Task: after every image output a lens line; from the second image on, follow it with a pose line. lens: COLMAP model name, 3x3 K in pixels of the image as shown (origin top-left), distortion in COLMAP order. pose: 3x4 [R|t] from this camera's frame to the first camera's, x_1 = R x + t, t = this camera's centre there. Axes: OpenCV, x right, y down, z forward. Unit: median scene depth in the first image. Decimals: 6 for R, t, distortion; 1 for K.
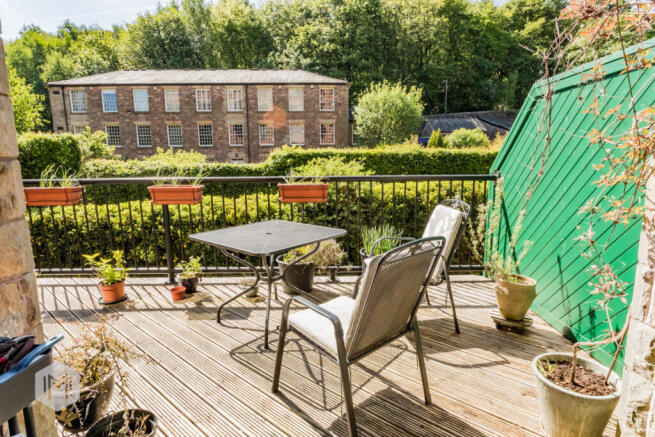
lens RADIAL K [[380.8, 0, 328.4], [0, 380.8, 218.8], [0, 0, 1]] dist [0.000257, 0.000371]
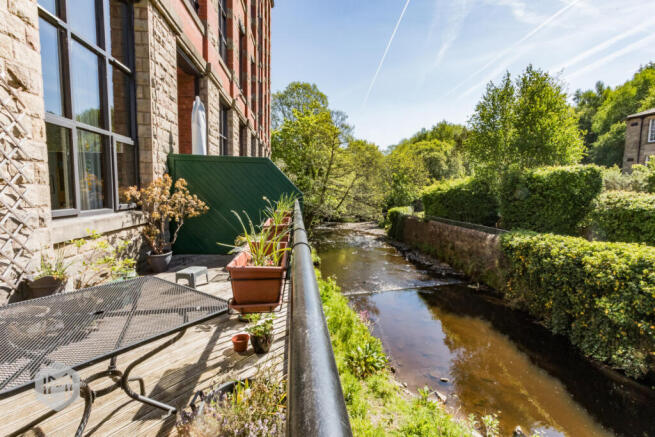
lens RADIAL K [[314.4, 0, 329.8], [0, 314.4, 218.1], [0, 0, 1]] dist [-0.000474, 0.000030]
pose [[0.099540, 0.105630, -0.989411, 0.073043], [-0.171844, 0.981233, 0.087469, -0.042893], [0.980082, 0.161317, 0.115824, 0.266736]]
